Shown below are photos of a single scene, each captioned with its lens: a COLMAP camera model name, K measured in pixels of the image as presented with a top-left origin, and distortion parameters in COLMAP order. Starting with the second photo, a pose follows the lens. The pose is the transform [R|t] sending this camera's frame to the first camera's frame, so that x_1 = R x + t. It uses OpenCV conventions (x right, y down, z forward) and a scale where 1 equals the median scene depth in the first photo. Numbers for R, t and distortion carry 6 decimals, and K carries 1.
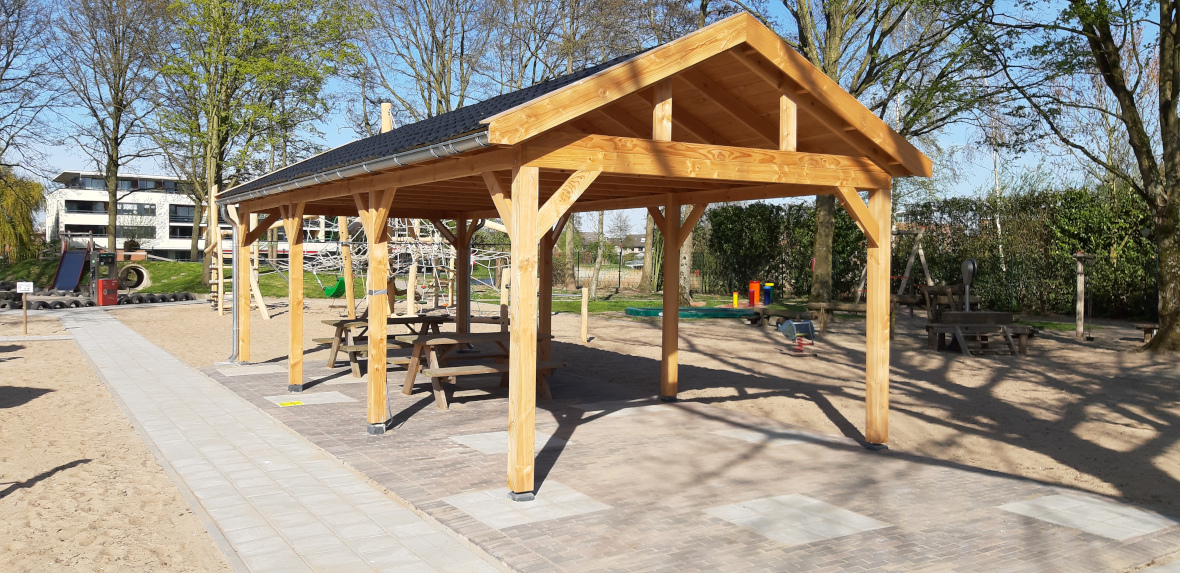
lens RADIAL K [[942.4, 0, 590.0], [0, 942.4, 286.5], [0, 0, 1]] dist [0.003289, 0.000651]
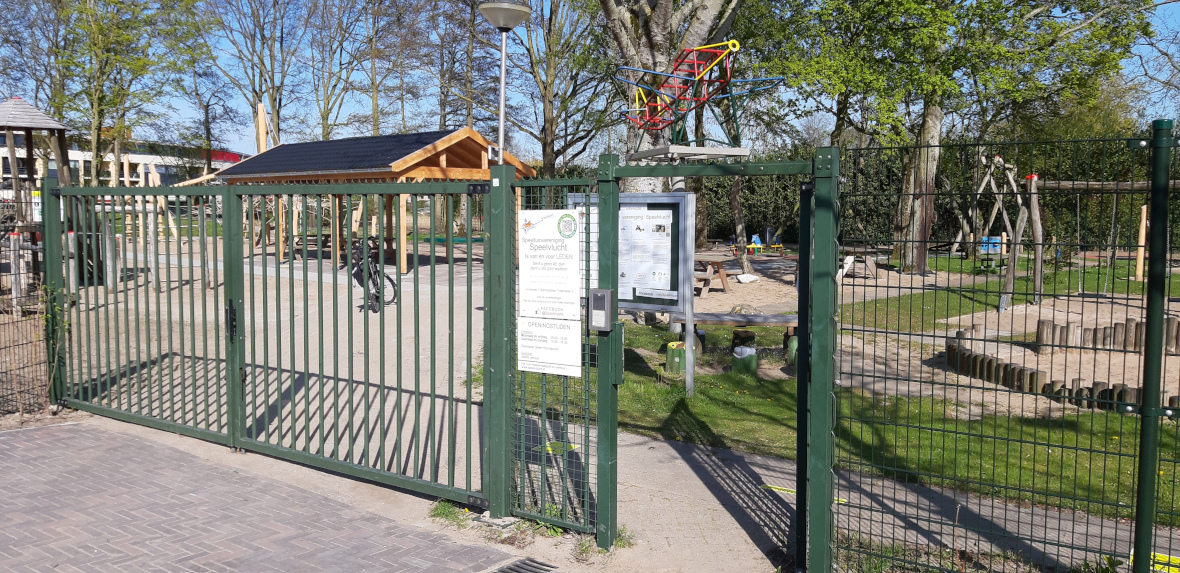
lens RADIAL K [[942.4, 0, 590.0], [0, 942.4, 286.5], [0, 0, 1]] dist [0.003289, 0.000651]
pose [[0.975374, -0.026878, 0.218913, -0.143671], [0.014759, 0.998276, 0.056810, 0.068554], [-0.220063, -0.052180, 0.974089, -2.140510]]
